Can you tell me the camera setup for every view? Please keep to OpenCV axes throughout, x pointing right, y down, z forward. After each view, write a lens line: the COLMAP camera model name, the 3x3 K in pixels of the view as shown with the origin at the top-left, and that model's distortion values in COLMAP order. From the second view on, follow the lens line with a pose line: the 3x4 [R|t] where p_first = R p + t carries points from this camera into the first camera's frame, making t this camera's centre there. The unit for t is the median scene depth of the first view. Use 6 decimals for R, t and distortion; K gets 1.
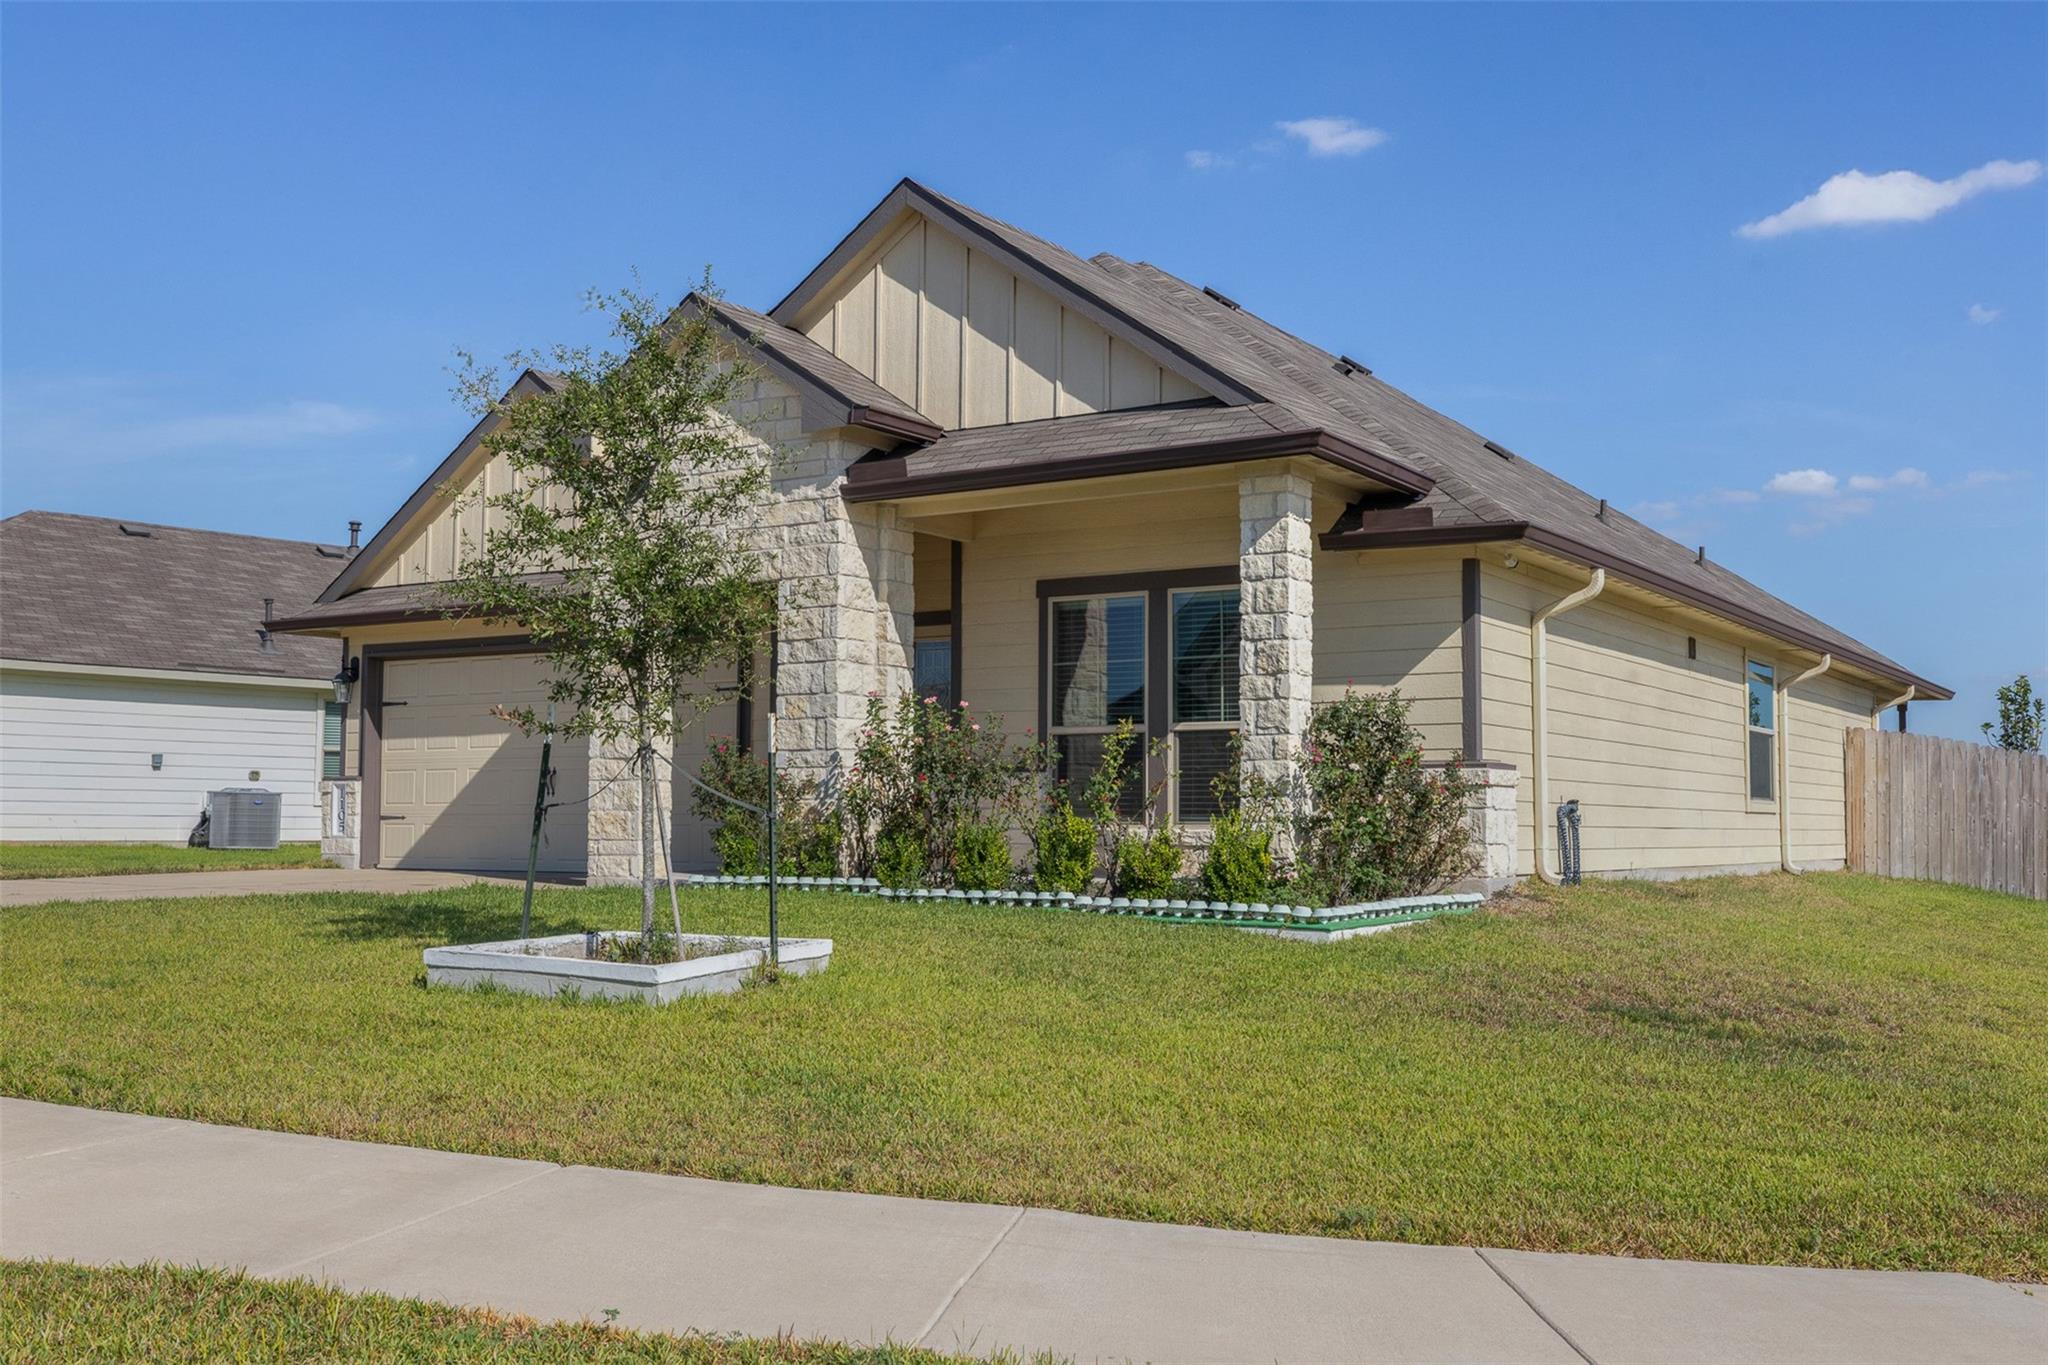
lens RADIAL K [[2022.5, 0, 1026.2], [0, 2022.5, 711.9], [0, 0, 1]] dist [-0.001260, -0.001327]
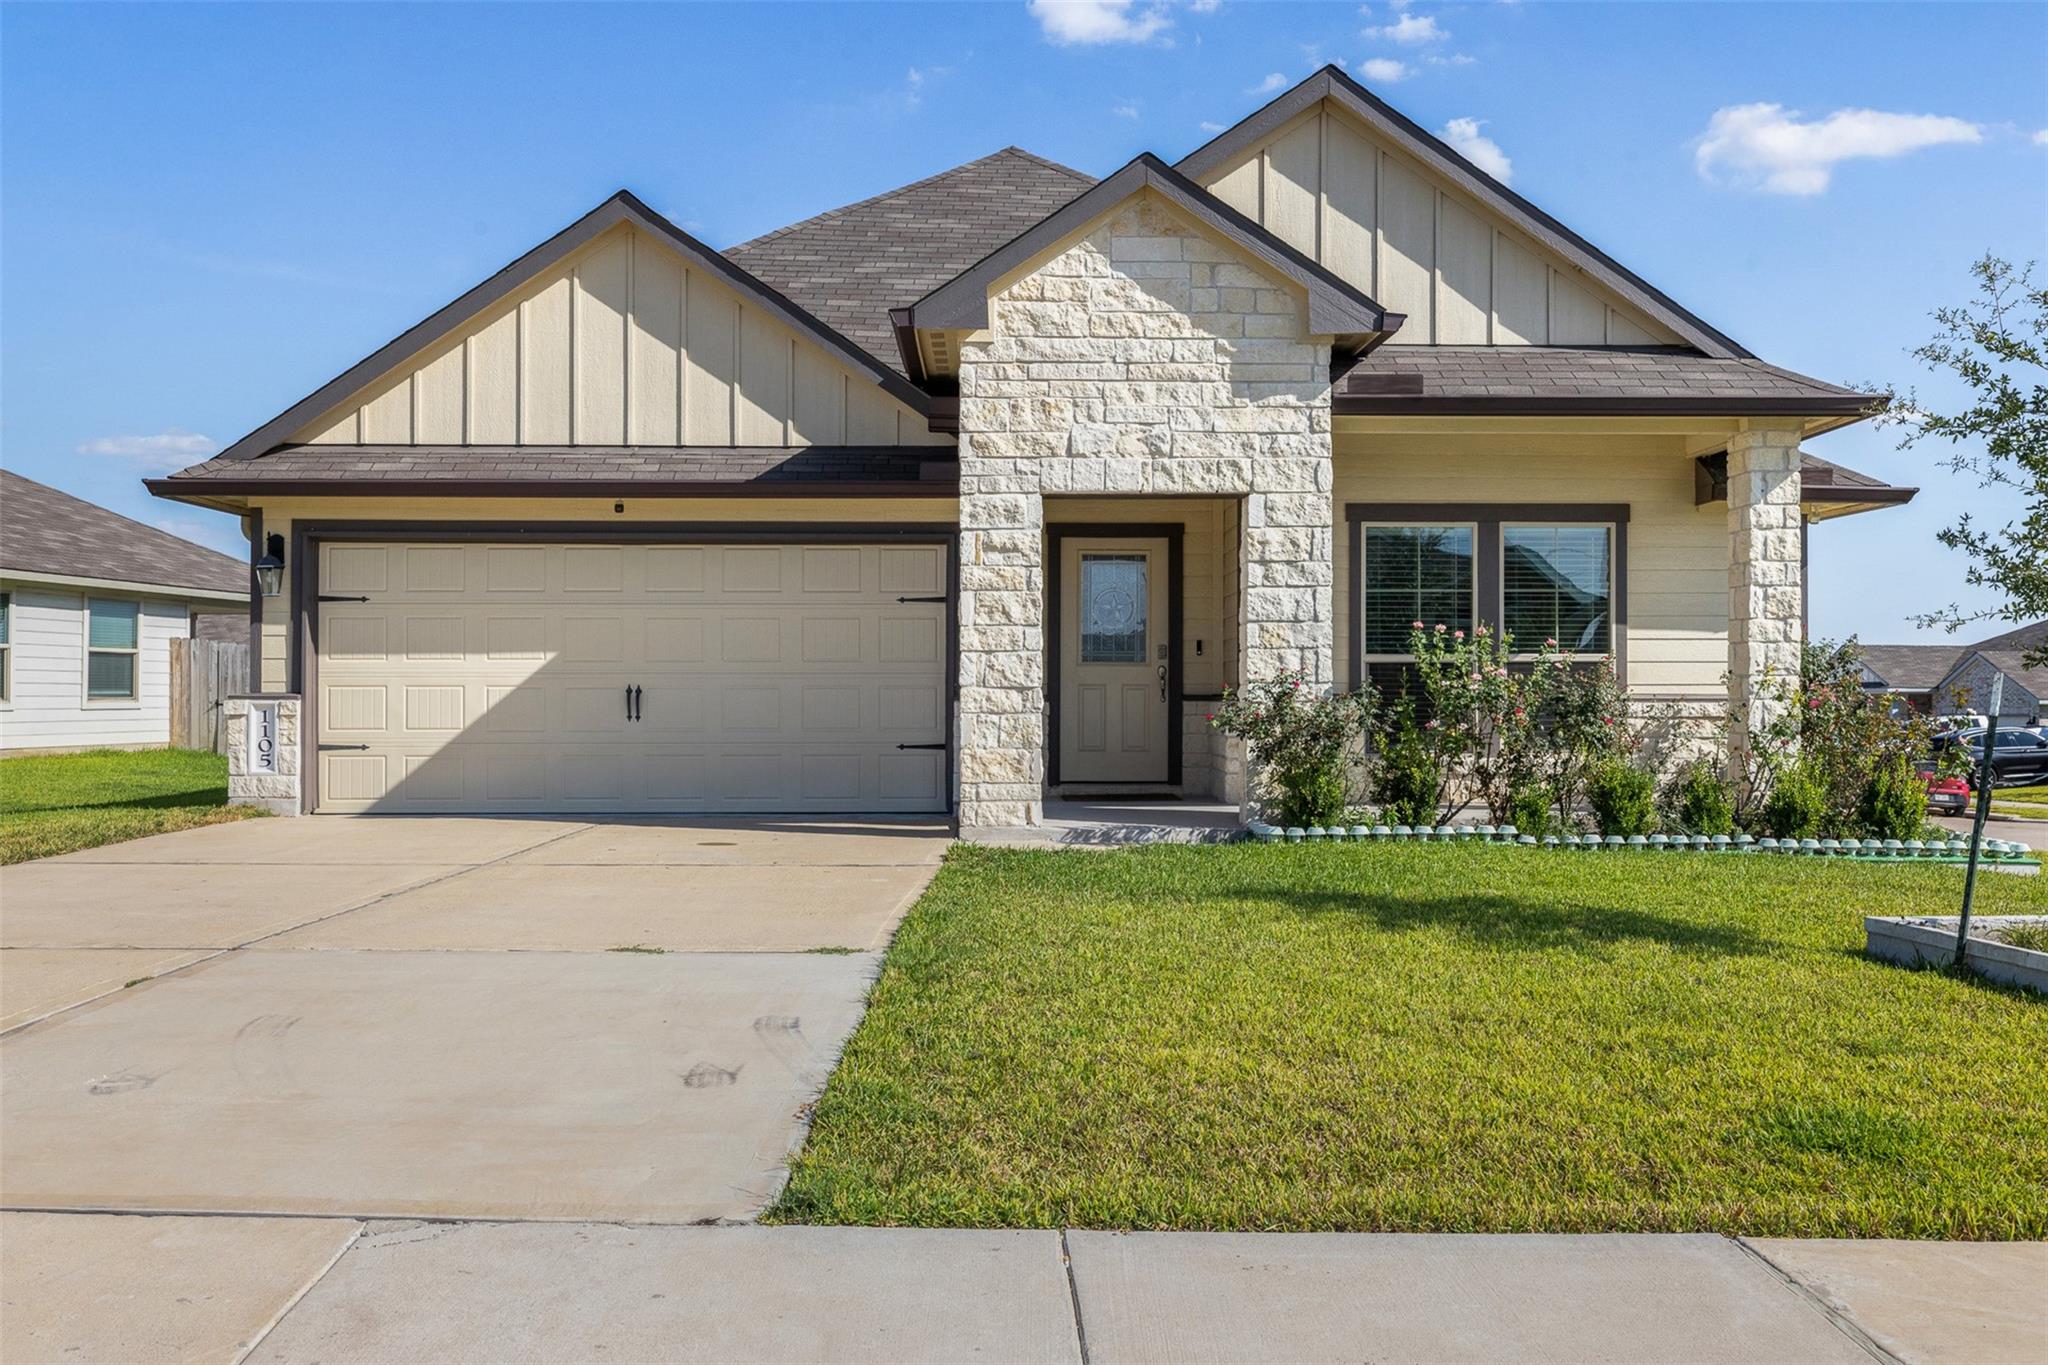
lens RADIAL K [[1845.3, 0, 1024.0], [0, 1845.3, 682.5], [0, 0, 1]] dist [-0.001087, -0.003825]
pose [[0.826479, 0.000377, 0.562968, -0.671291], [-0.029204, 0.998682, 0.042206, -0.012878], [-0.562210, -0.051323, 0.825401, 0.376137]]
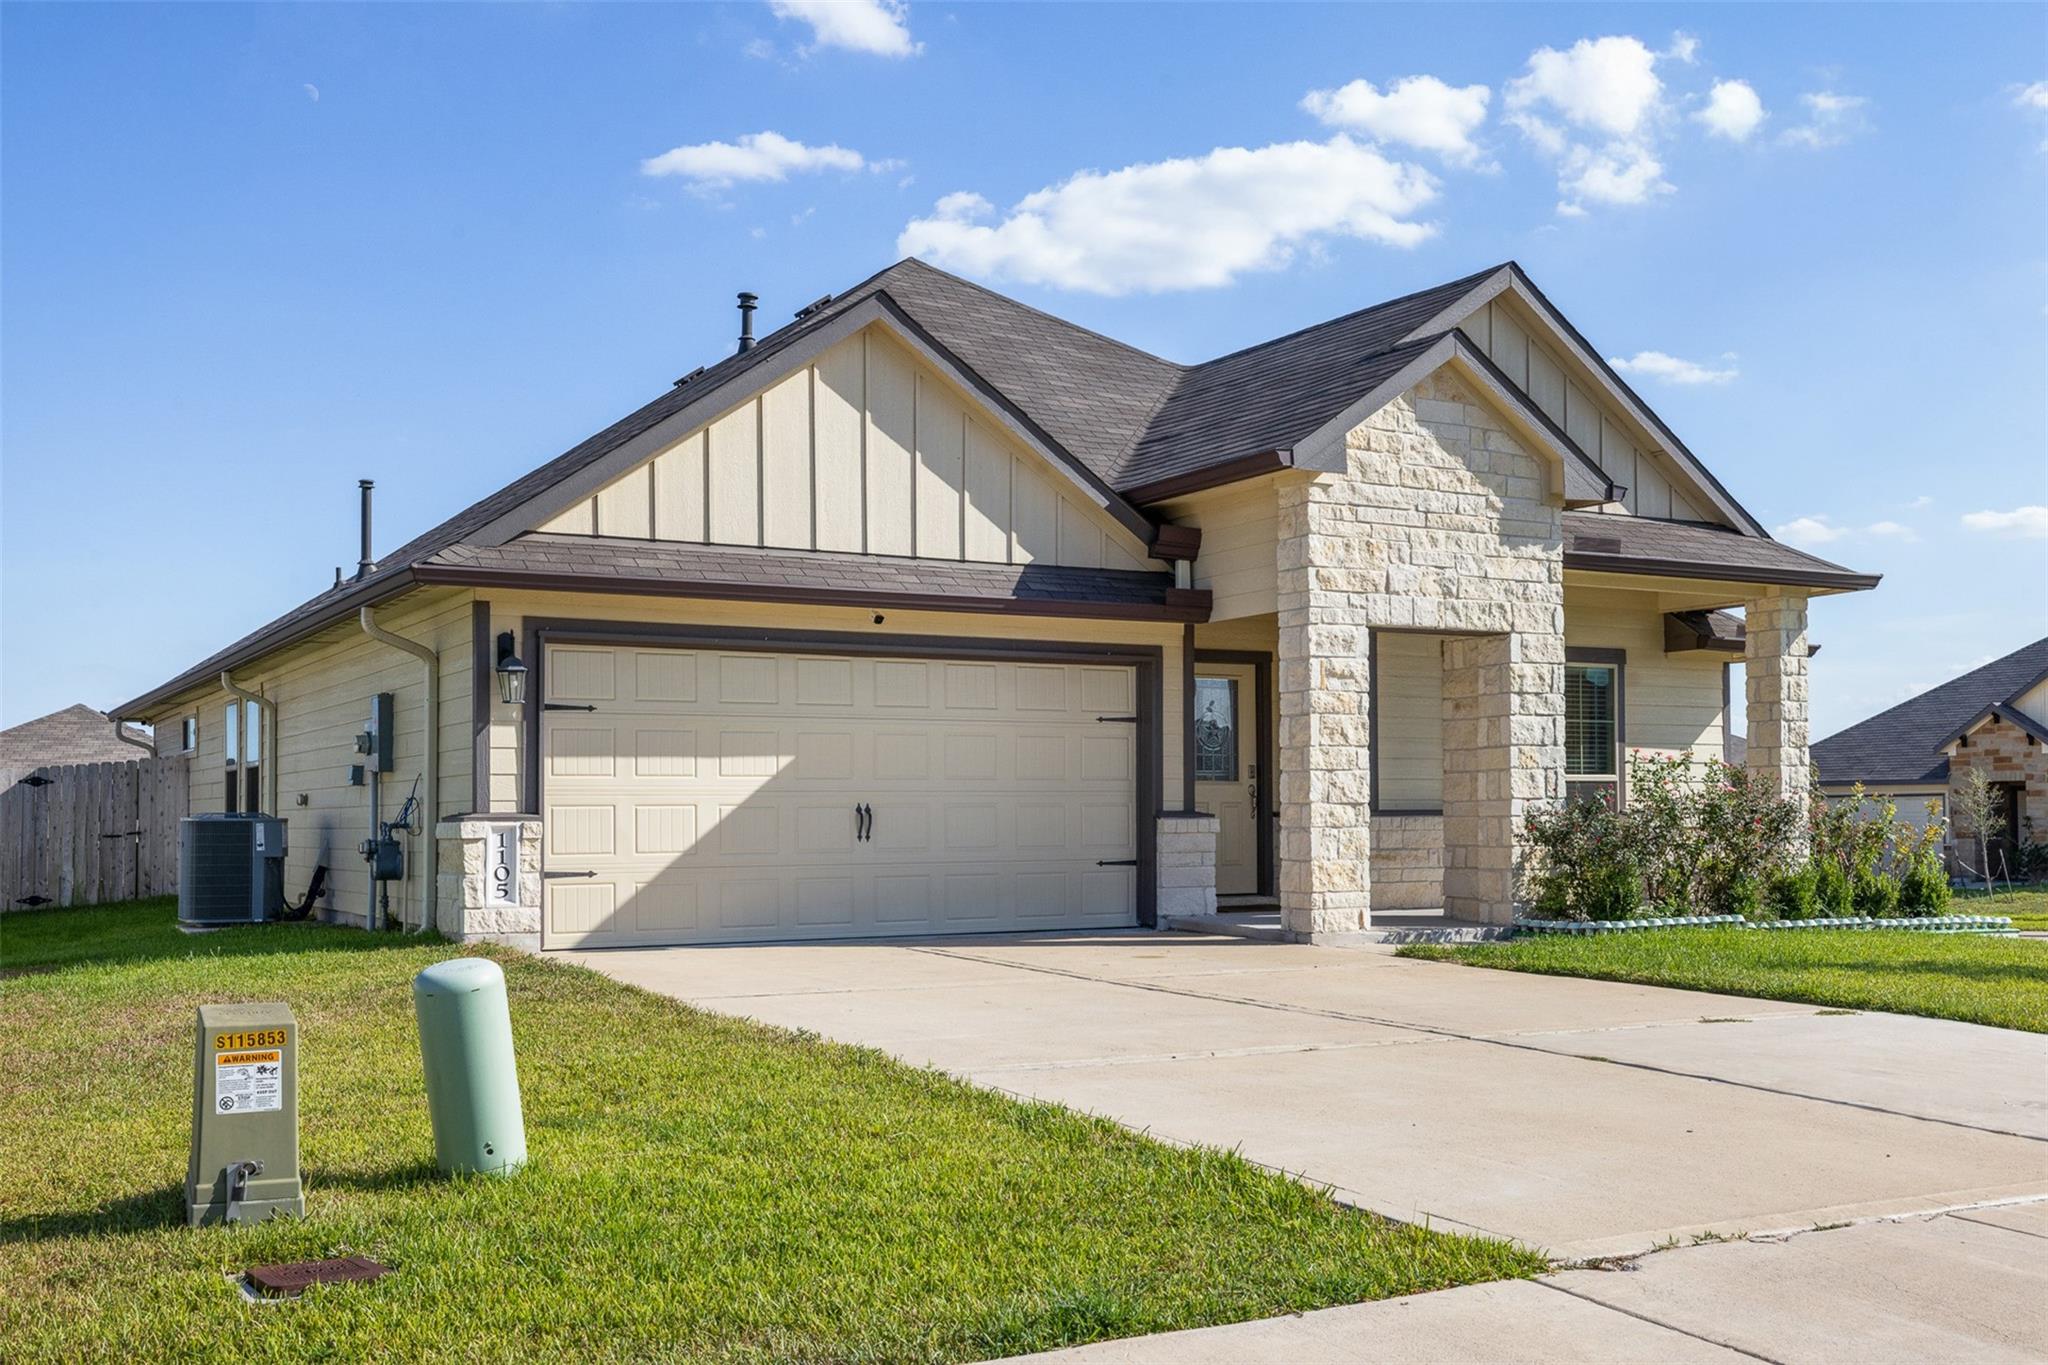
lens RADIAL K [[2021.0, 0, 1027.7], [0, 2021.0, 777.5], [0, 0, 1]] dist [0.003580, 0.000678]
pose [[0.457302, 0.011208, 0.889241, -1.154637], [-0.041720, 0.999090, 0.008862, 0.009596], [-0.888332, -0.041152, 0.457354, 0.749359]]
